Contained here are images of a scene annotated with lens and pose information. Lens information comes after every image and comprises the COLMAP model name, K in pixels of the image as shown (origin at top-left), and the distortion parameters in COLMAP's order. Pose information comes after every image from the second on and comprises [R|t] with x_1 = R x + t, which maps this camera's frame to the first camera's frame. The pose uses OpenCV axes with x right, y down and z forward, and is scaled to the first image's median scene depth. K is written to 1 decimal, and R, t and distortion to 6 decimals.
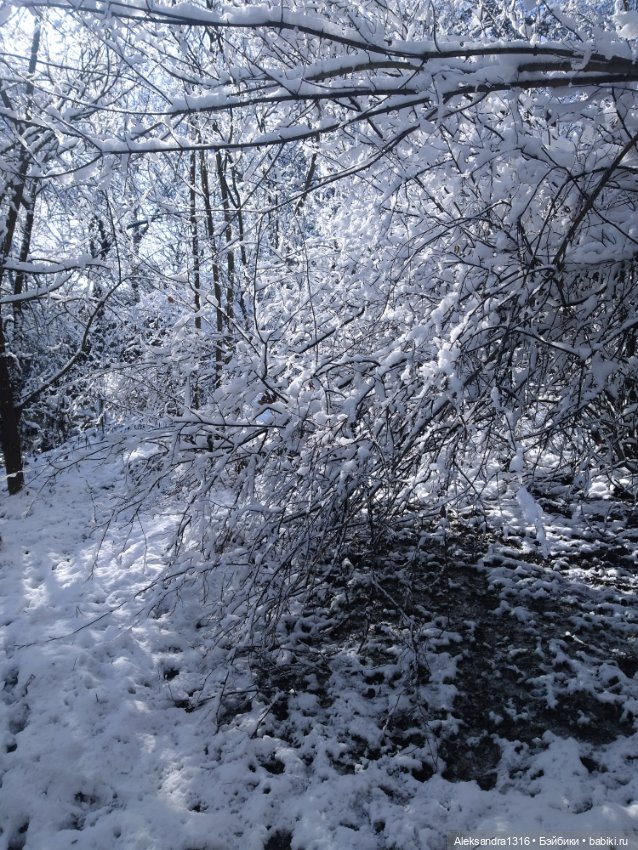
lens RADIAL K [[650.3, 0, 323.0], [0, 650.3, 424.8], [0, 0, 1]] dist [0.020374, -0.026031]
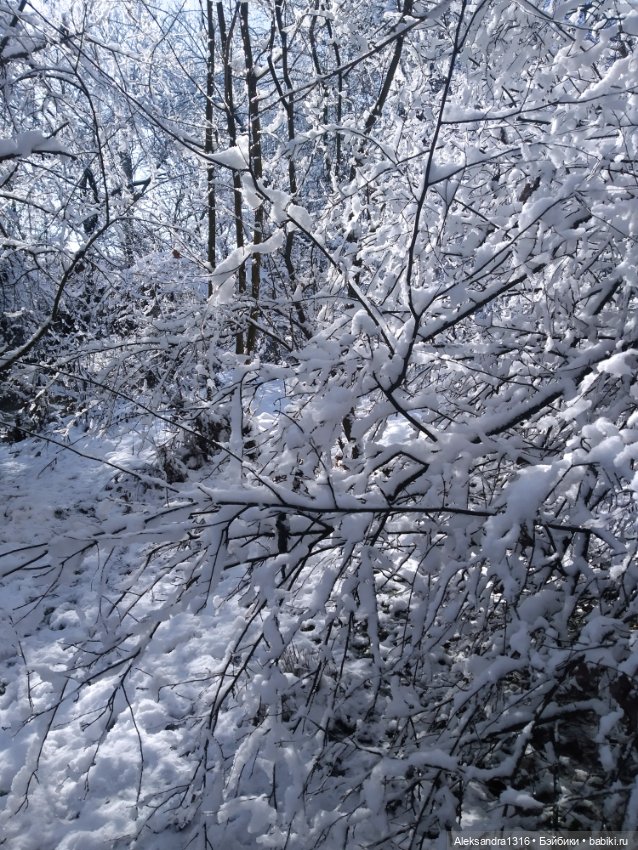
lens RADIAL K [[650.3, 0, 320.9], [0, 650.3, 429.9], [0, 0, 1]] dist [0.020374, -0.026031]
pose [[0.999473, 0.030908, 0.009890, -0.056041], [-0.031299, 0.998621, 0.042146, -0.023064], [-0.008574, -0.042433, 0.999063, 0.197127]]
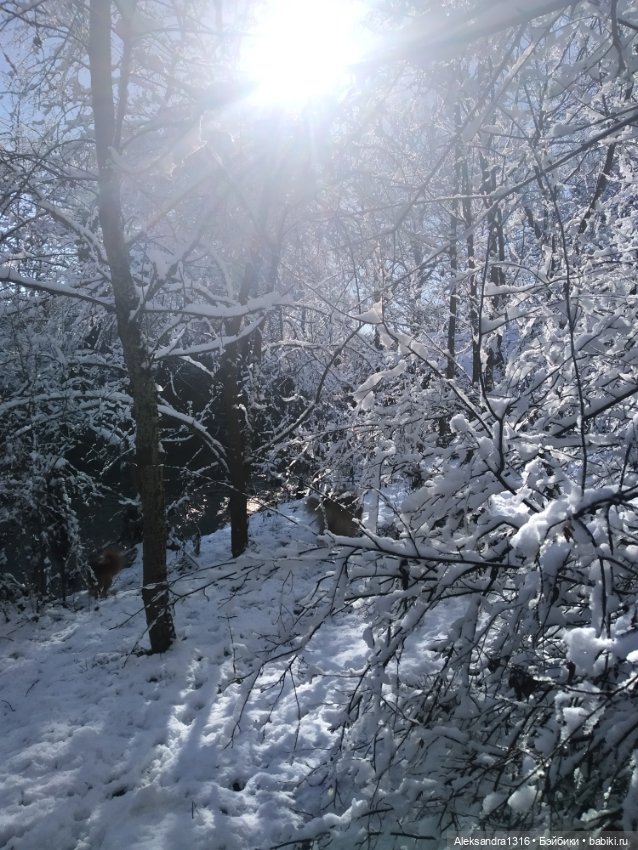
lens RADIAL K [[650.3, 0, 324.8], [0, 650.3, 427.9], [0, 0, 1]] dist [0.020374, -0.026031]
pose [[0.913229, 0.038775, -0.405598, 0.002393], [-0.062252, 0.997052, -0.044847, -0.028837], [0.402664, 0.066205, 0.912951, 0.139314]]
